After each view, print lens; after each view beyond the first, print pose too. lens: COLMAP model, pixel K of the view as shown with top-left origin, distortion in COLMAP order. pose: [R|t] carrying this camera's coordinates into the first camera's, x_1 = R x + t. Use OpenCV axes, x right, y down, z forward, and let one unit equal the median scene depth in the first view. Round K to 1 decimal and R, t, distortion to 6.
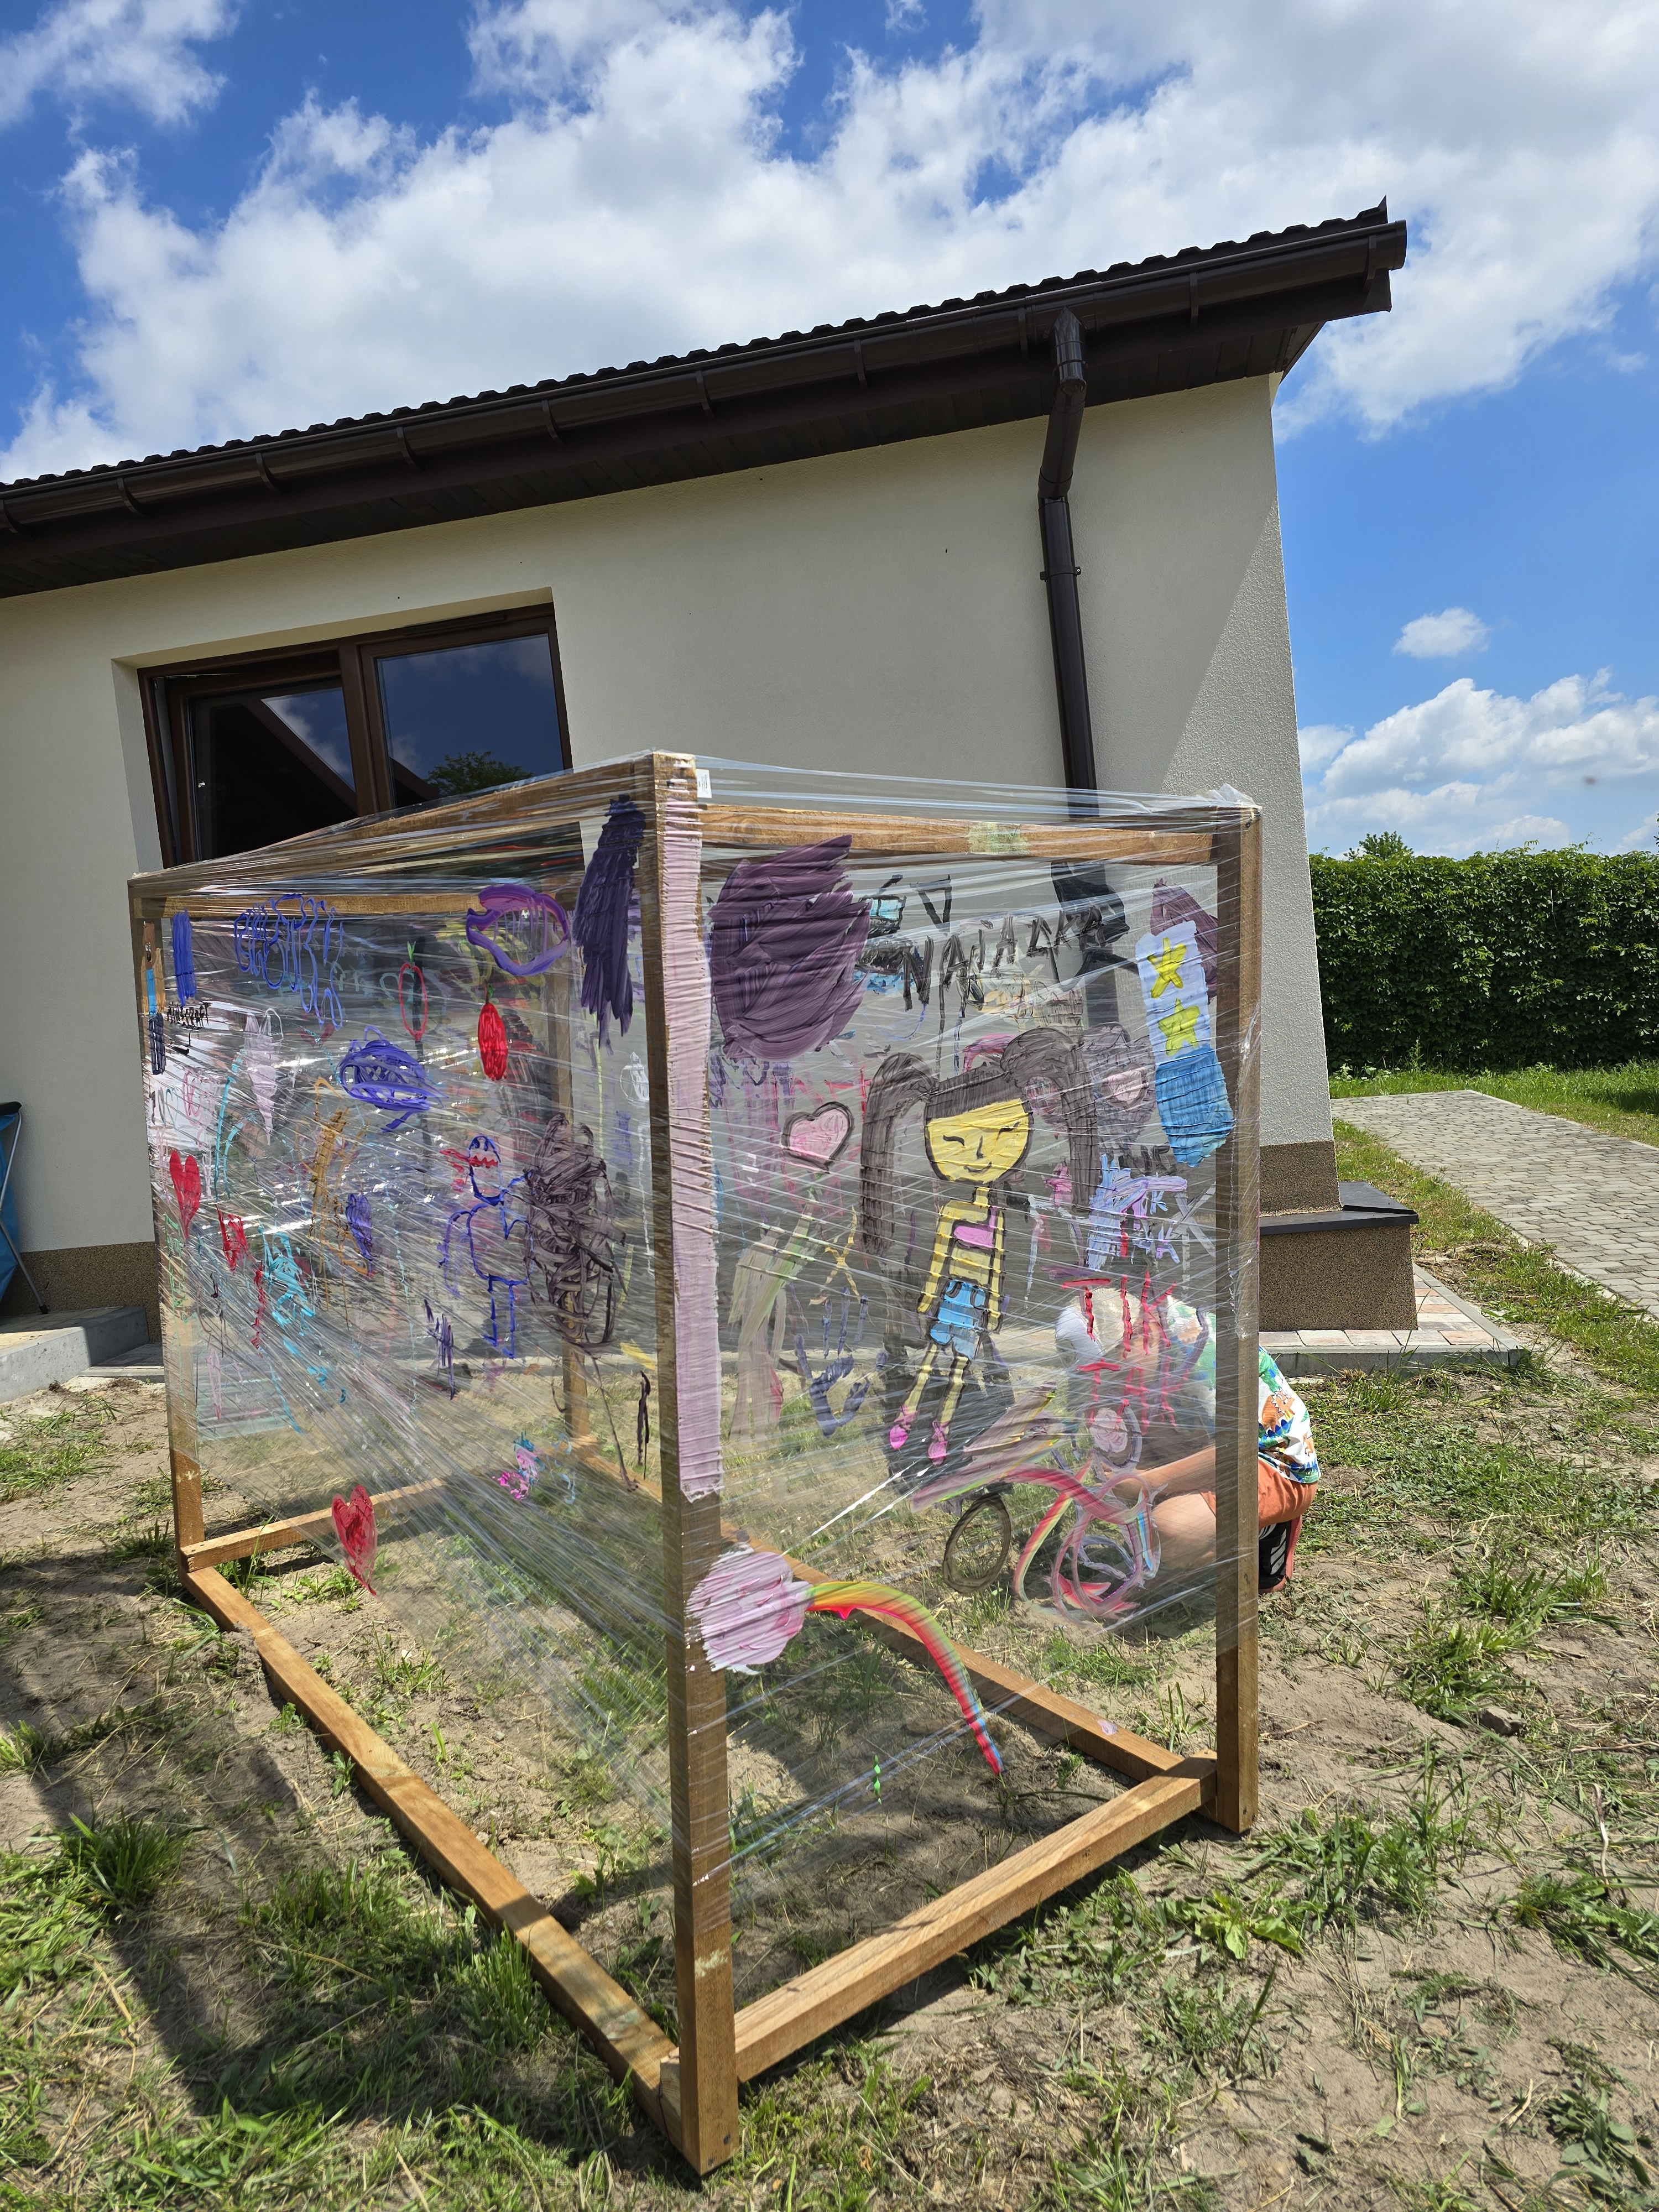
lens RADIAL K [[1481.8, 0, 823.2], [0, 1481.8, 1132.5], [0, 0, 1]] dist [0.048660, -0.039994]
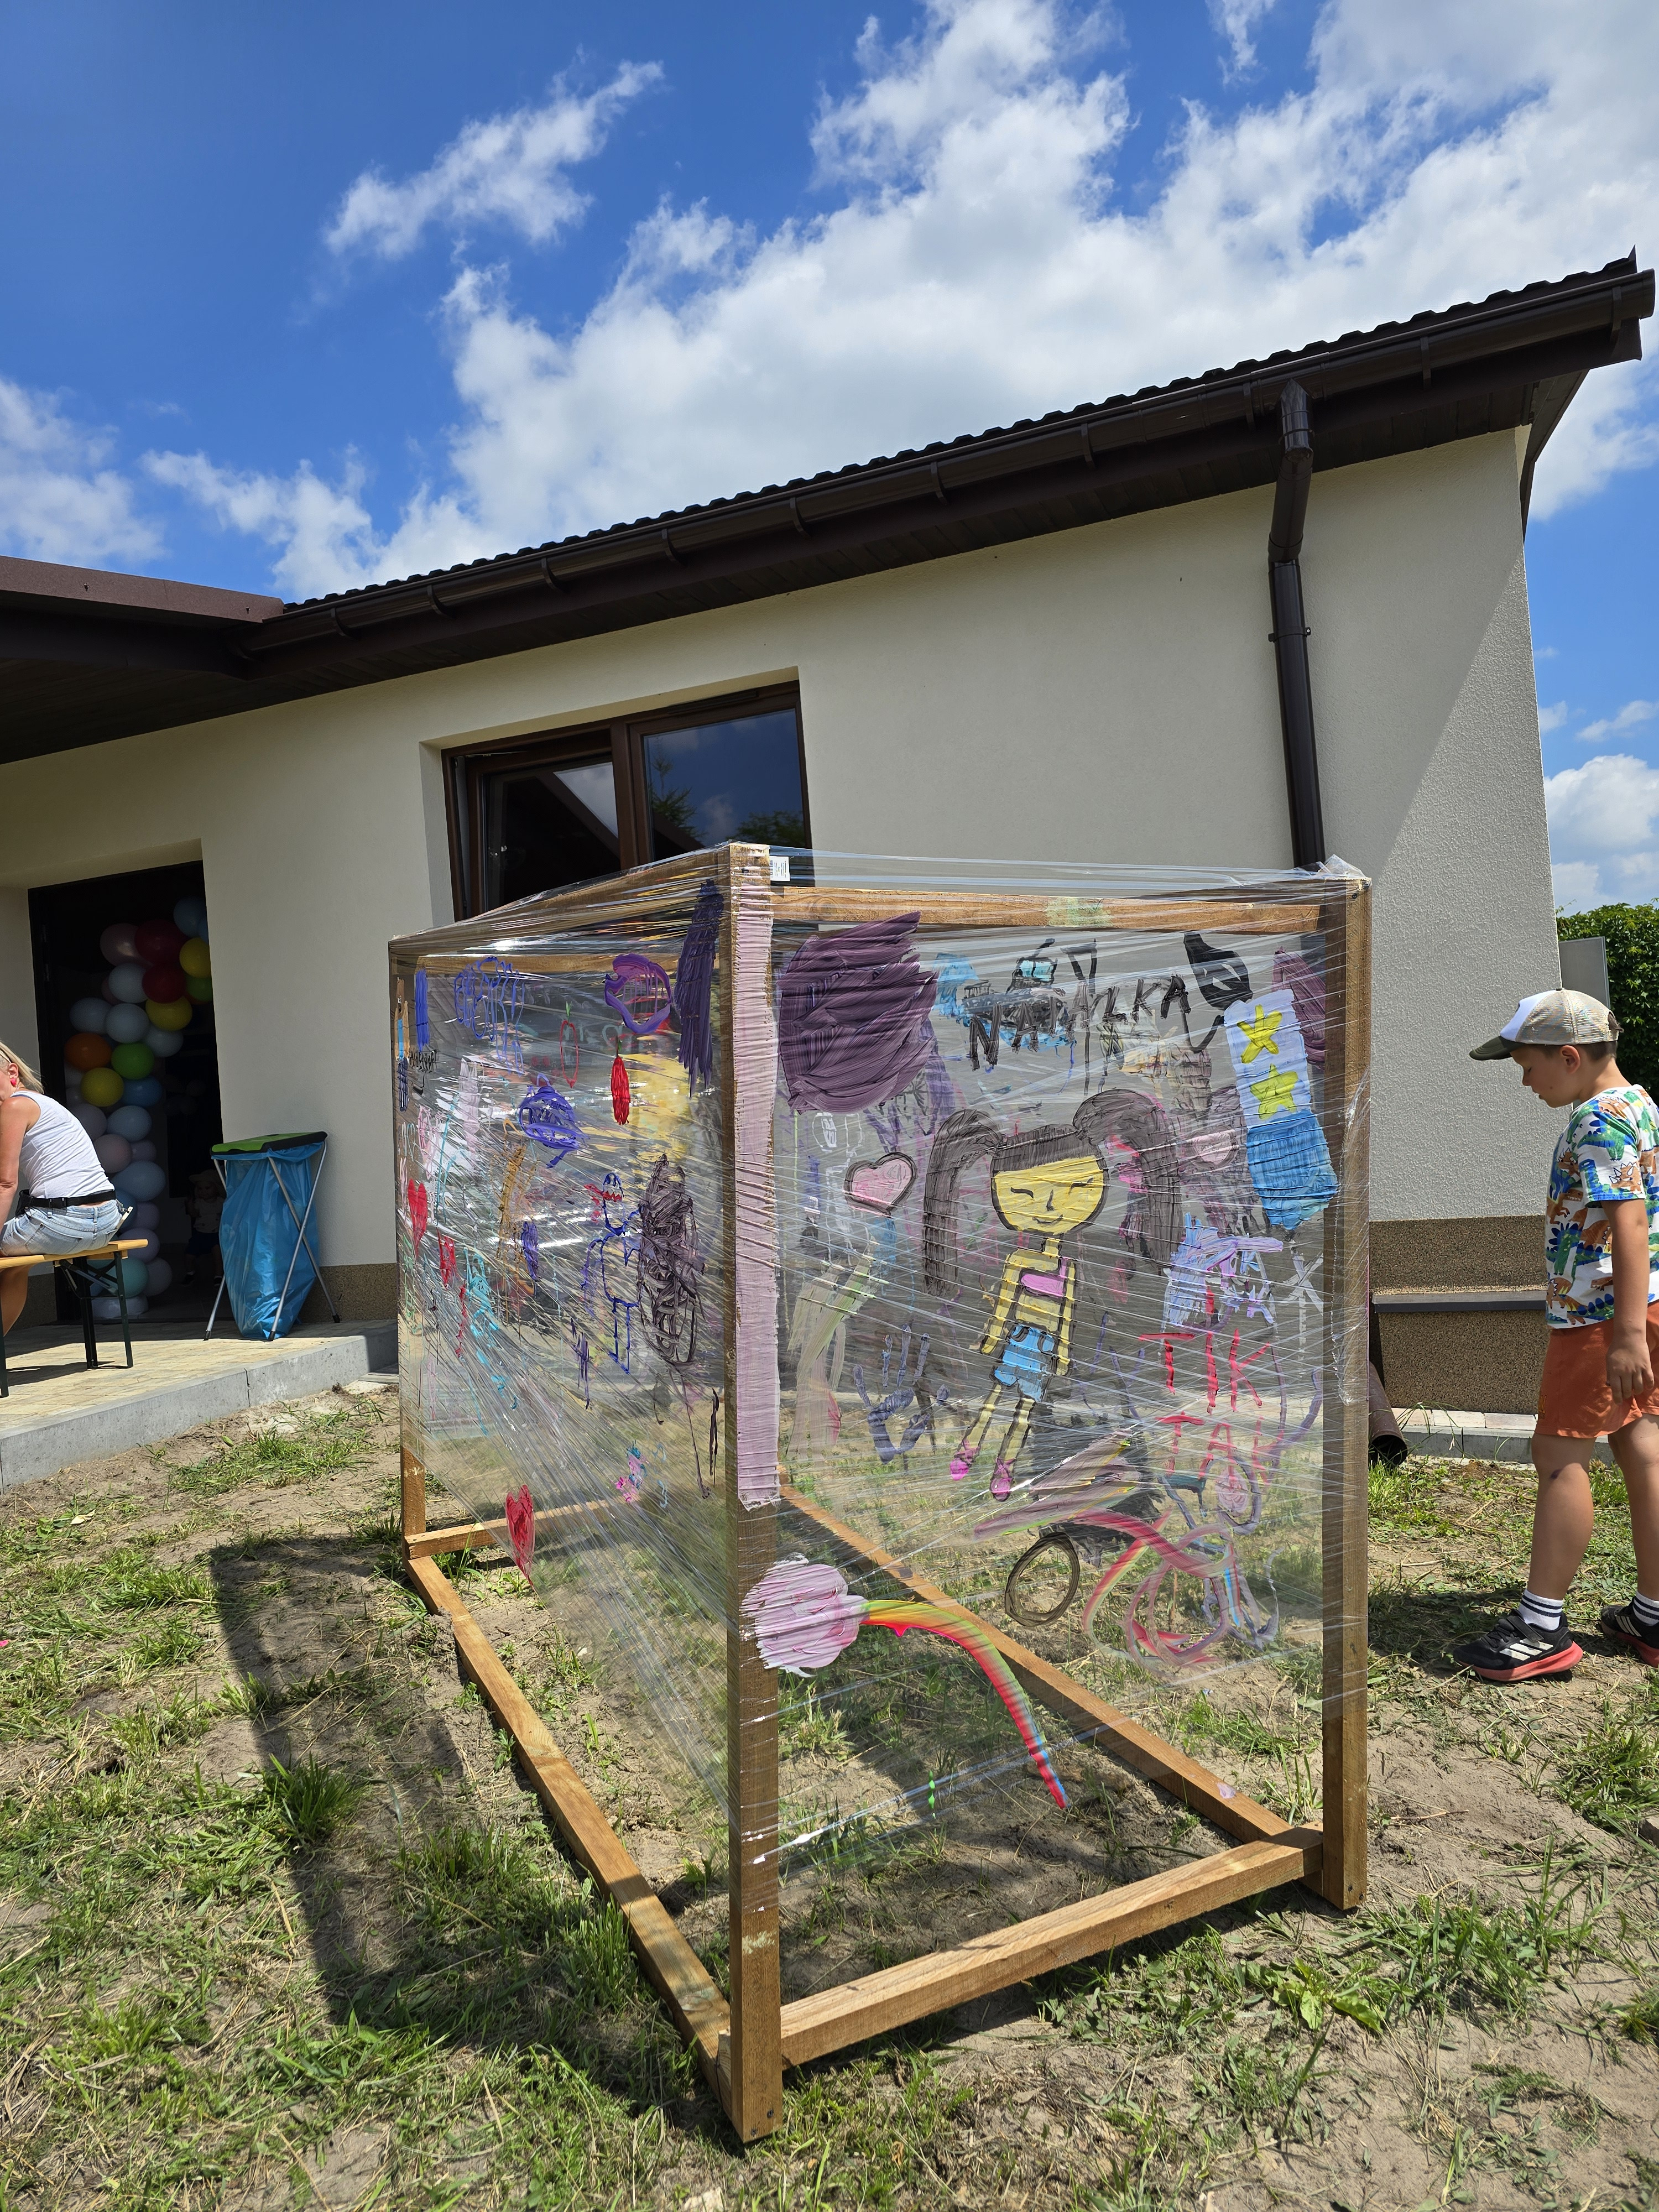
lens RADIAL K [[1500.2, 0, 829.5], [0, 1500.2, 1106.0], [0, 0, 1]] dist [0.044781, -0.040998]
pose [[0.979622, 0.026405, -0.199107, 0.138937], [-0.036280, 0.998277, -0.046111, -0.001913], [0.197547, 0.052395, 0.978892, -0.075348]]
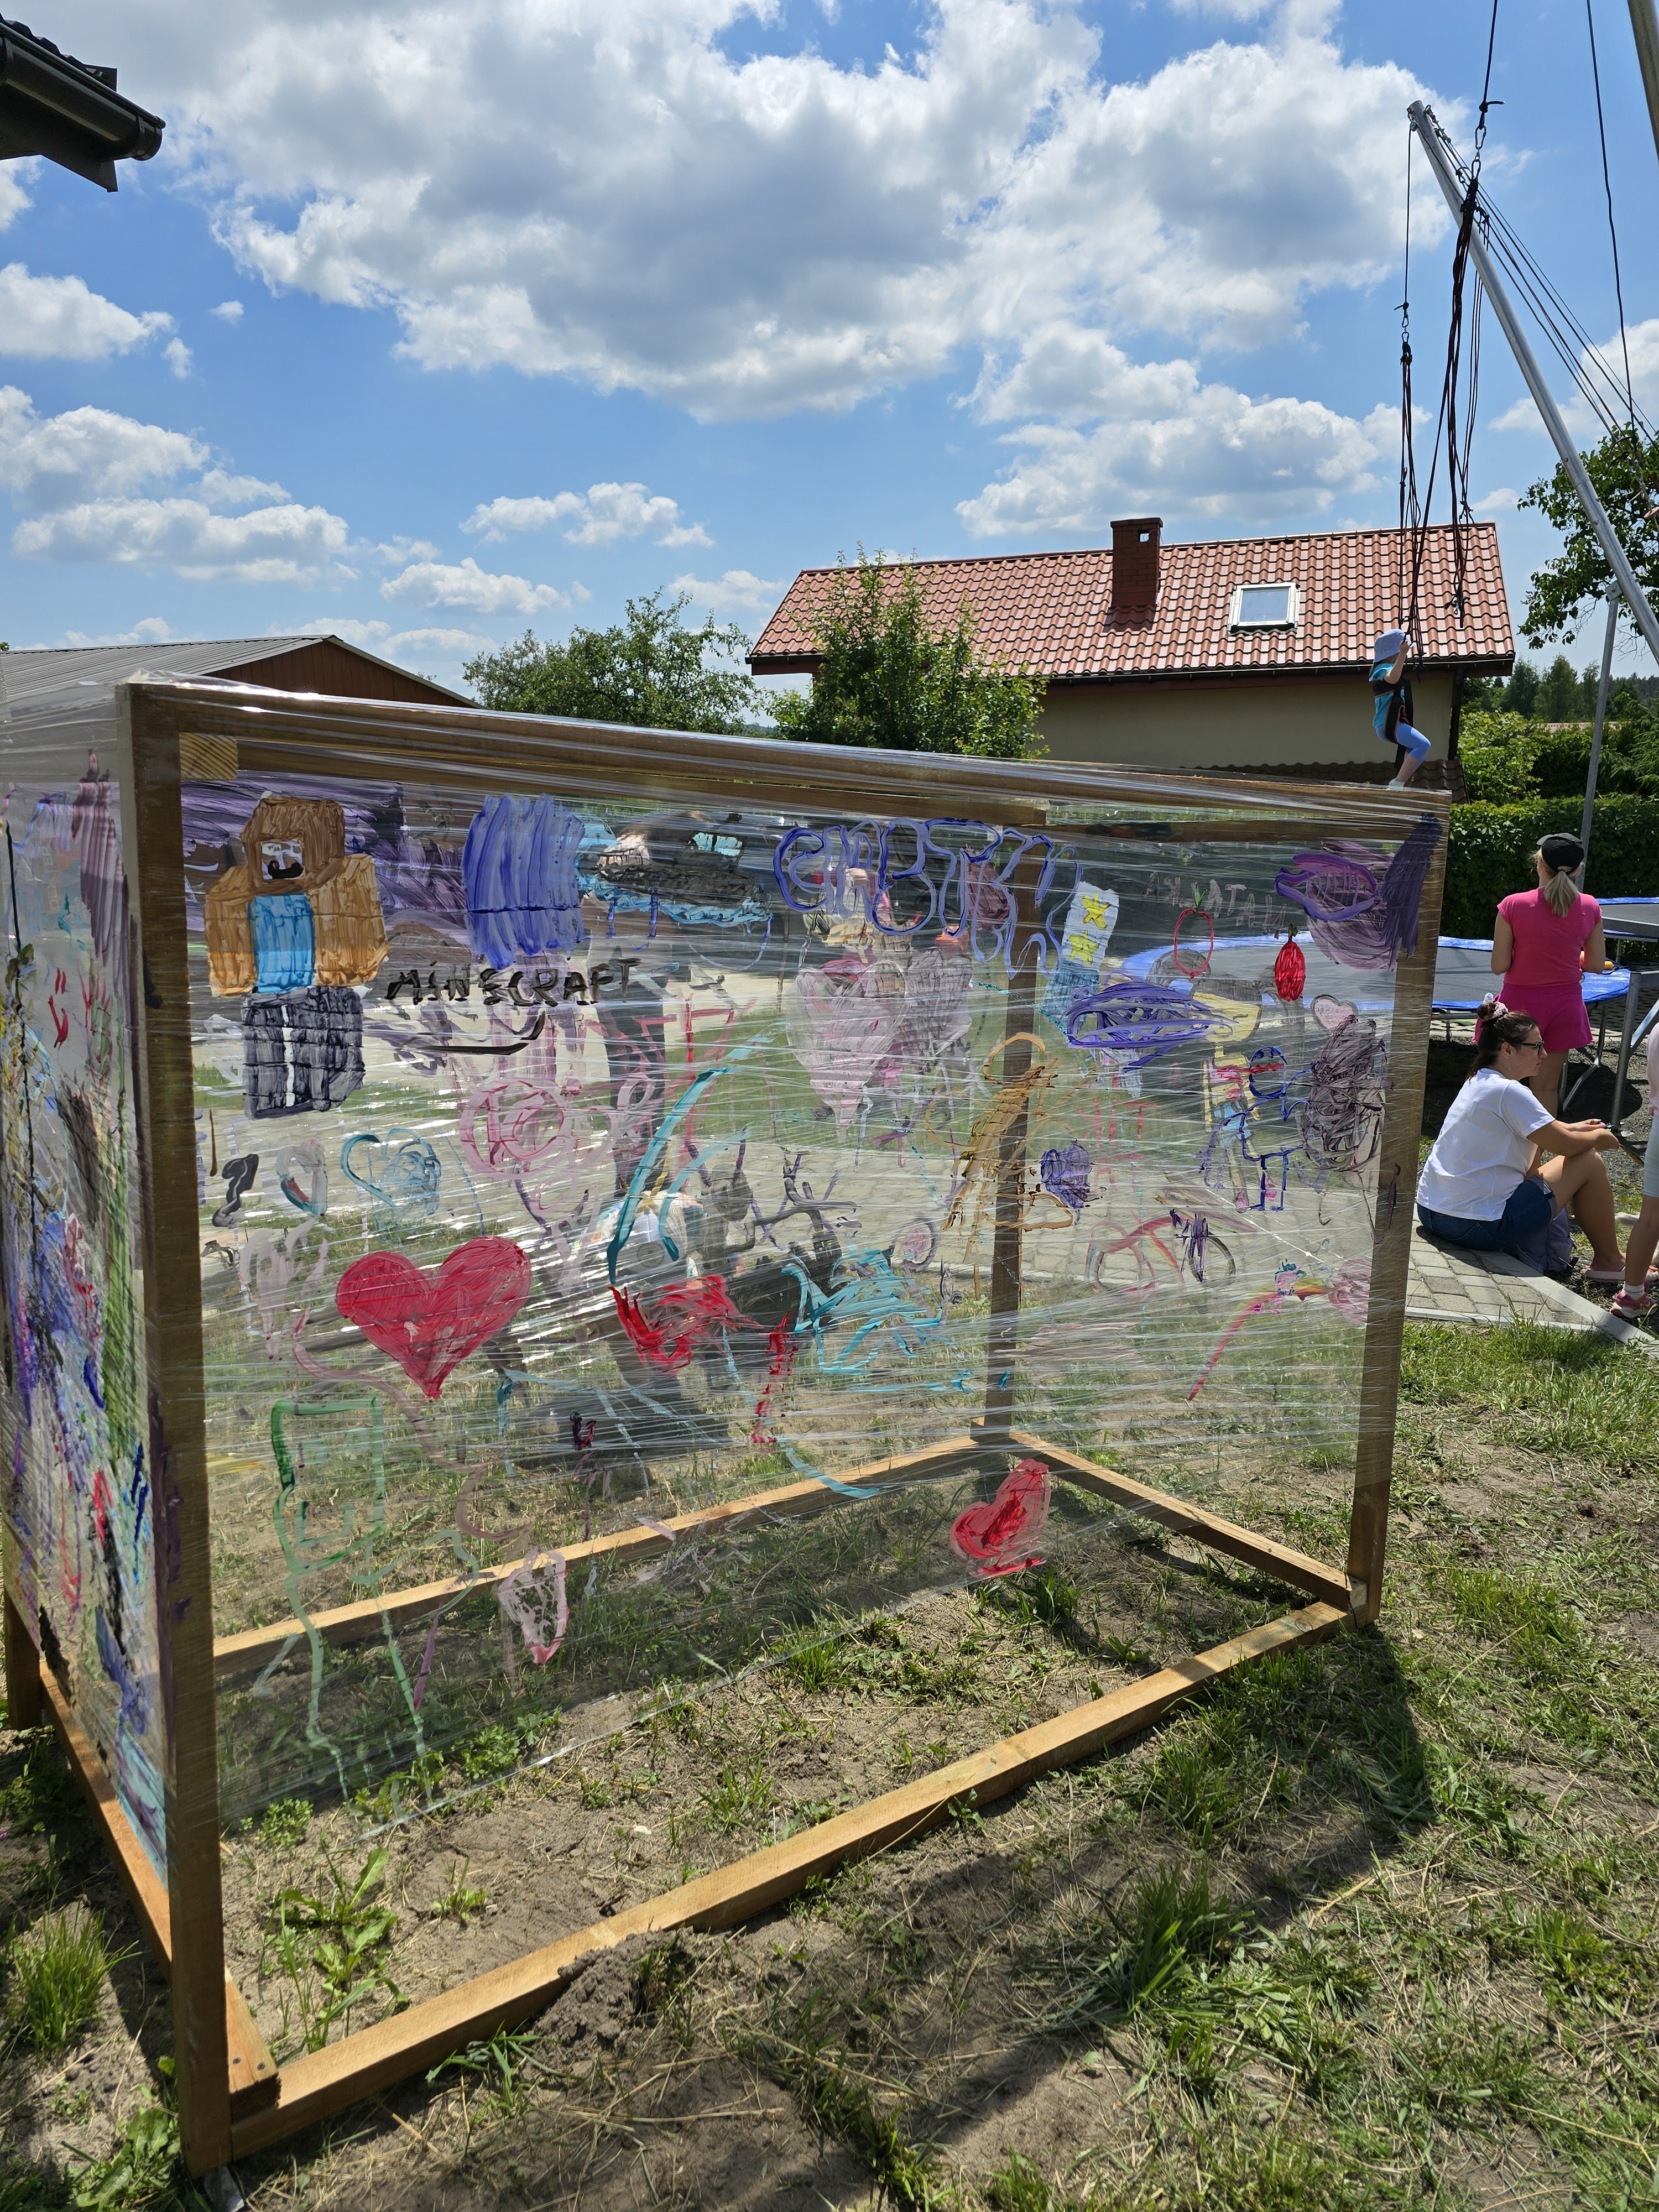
lens RADIAL K [[1481.8, 0, 823.2], [0, 1481.8, 1132.5], [0, 0, 1]] dist [0.048660, -0.039994]
pose [[0.019852, -0.149127, 0.988619, -1.330784], [0.086389, 0.985371, 0.146902, -0.128573], [-0.996064, 0.082489, 0.032445, 1.191251]]
